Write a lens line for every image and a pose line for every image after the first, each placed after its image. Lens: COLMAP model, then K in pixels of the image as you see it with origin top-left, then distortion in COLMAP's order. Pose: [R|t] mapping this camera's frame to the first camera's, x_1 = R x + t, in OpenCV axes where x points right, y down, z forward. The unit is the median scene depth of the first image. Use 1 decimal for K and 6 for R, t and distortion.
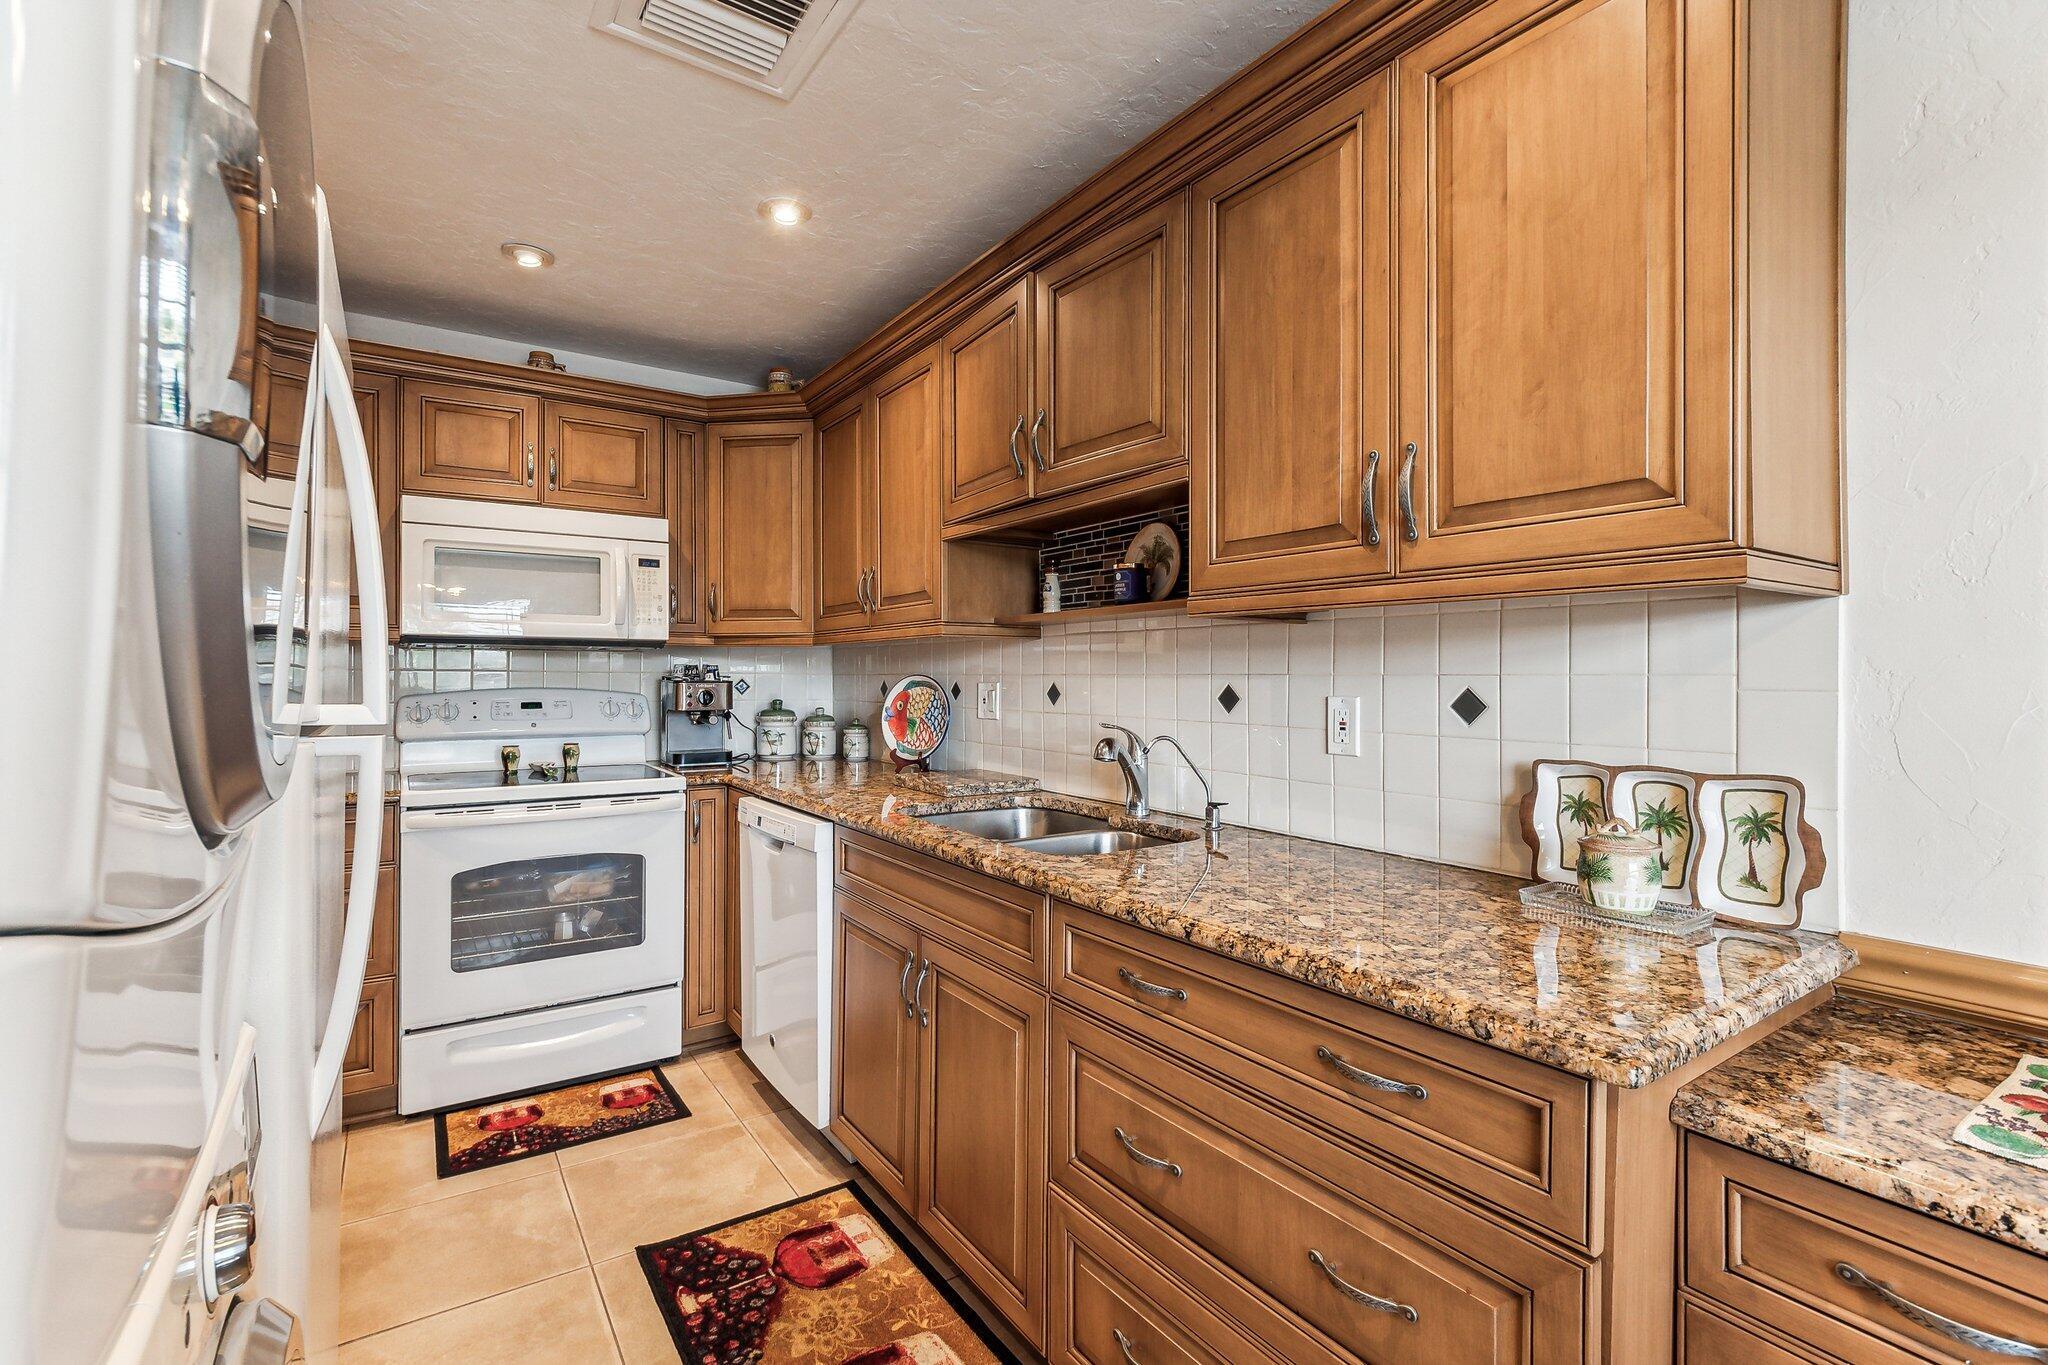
lens RADIAL K [[919.7, 0, 1021.3], [0, 919.7, 673.2], [0, 0, 1]] dist [-0.004837, 0.001330]
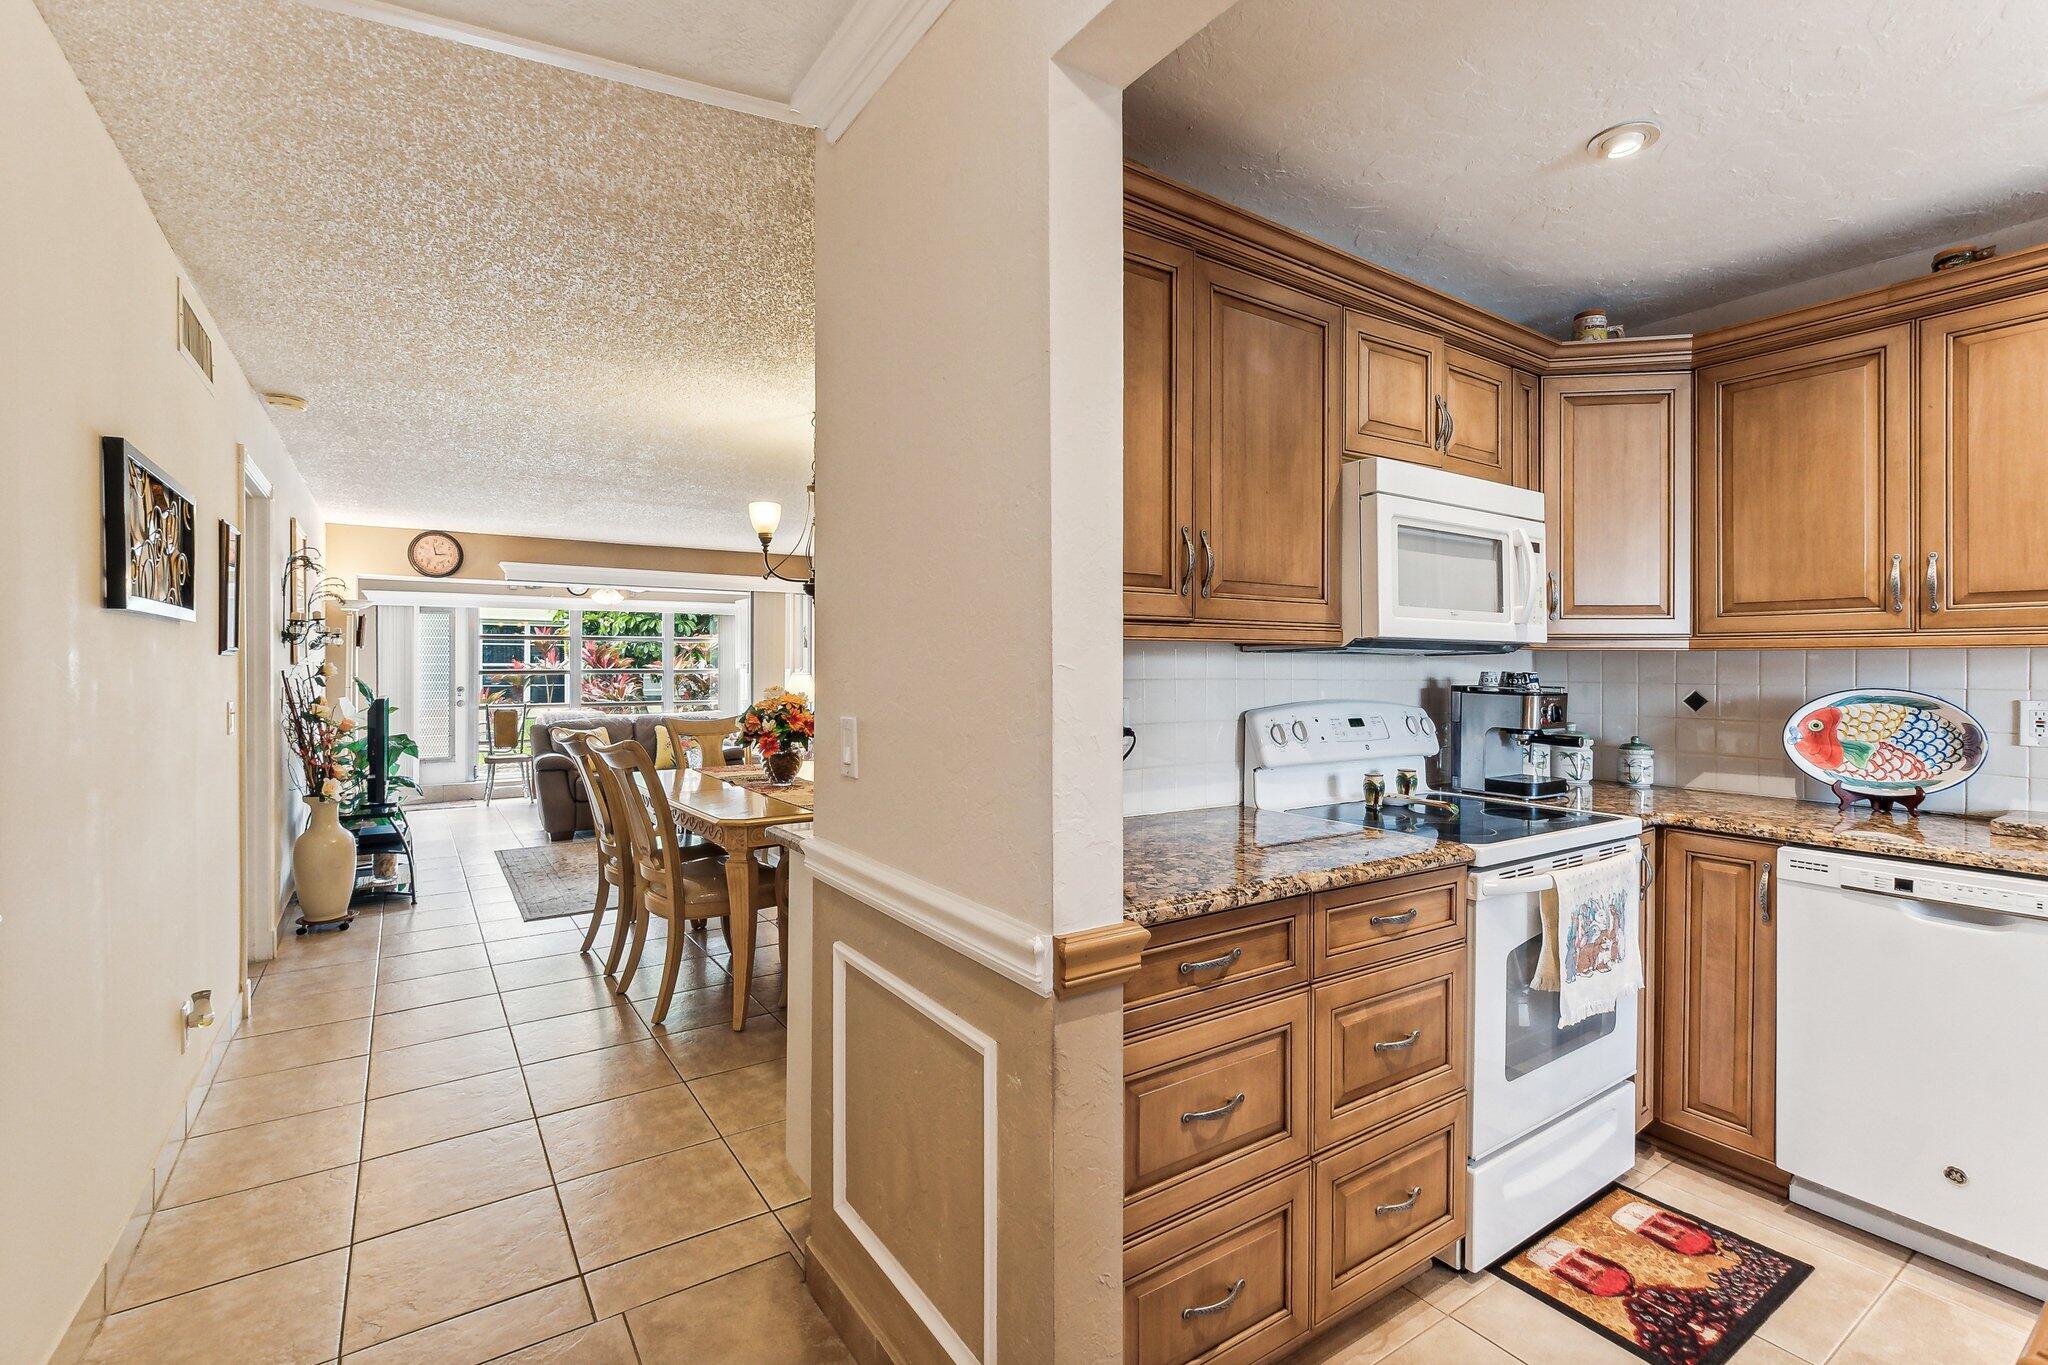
lens RADIAL K [[919.7, 0, 1014.3], [0, 919.7, 663.7], [0, 0, 1]] dist [-0.004837, 0.001330]
pose [[0.999961, 0.005625, -0.006756, -1.232856], [-0.005615, 0.999983, 0.001402, -0.023969], [0.006764, -0.001364, 0.999976, 0.280050]]
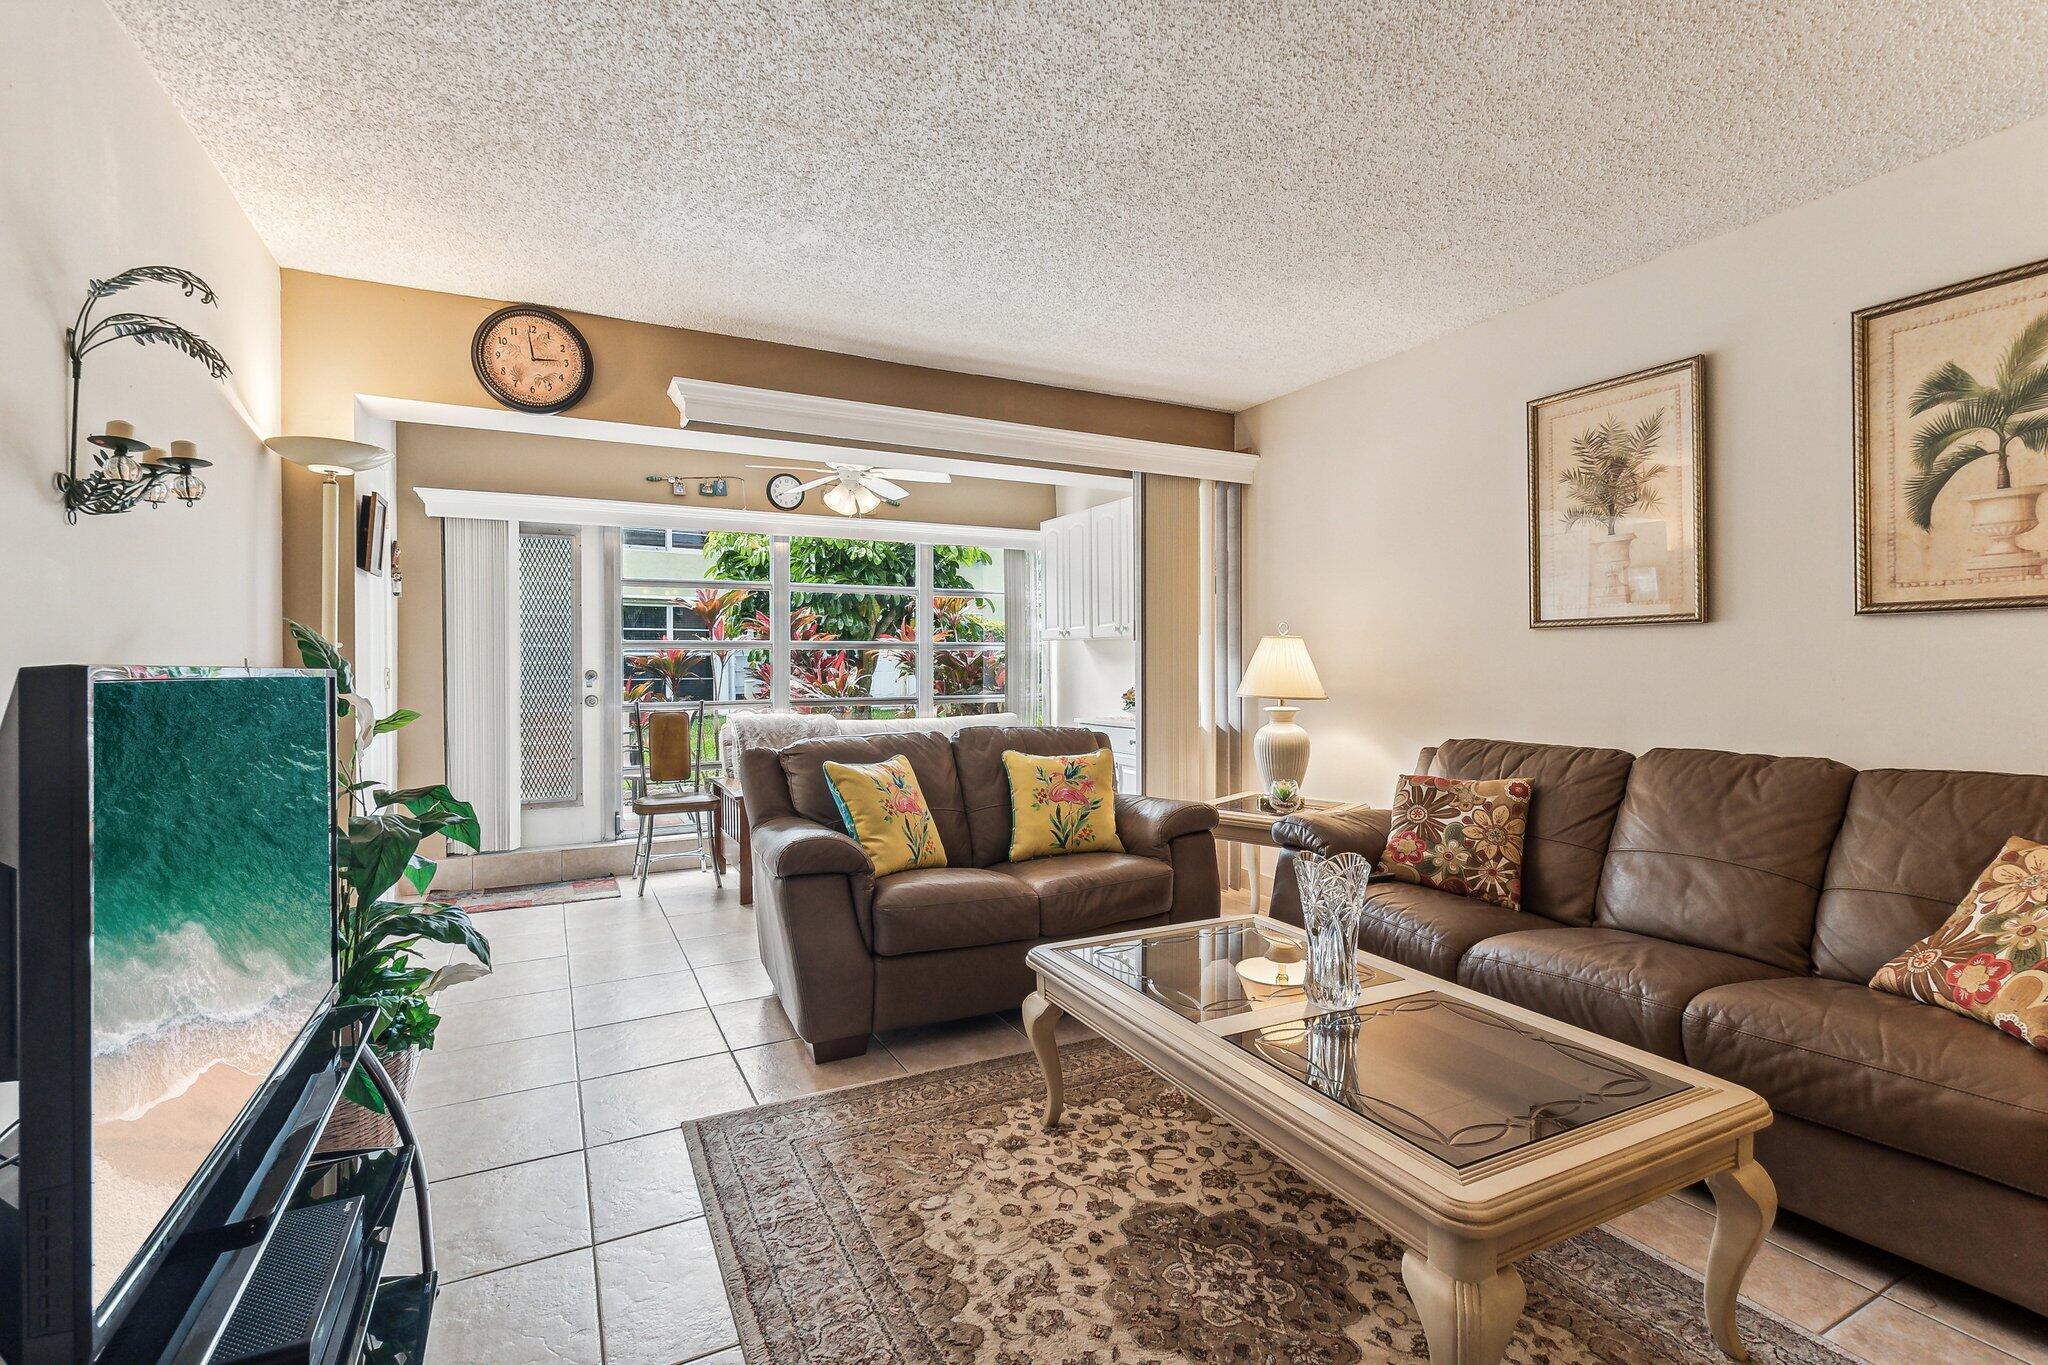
lens RADIAL K [[919.7, 0, 1018.6], [0, 919.7, 661.5], [0, 0, 1]] dist [-0.004837, 0.001330]
pose [[0.993286, 0.001052, -0.115683, -2.448681], [-0.000560, 0.999991, 0.004289, 0.068803], [0.115686, -0.004196, 0.993277, 2.279304]]
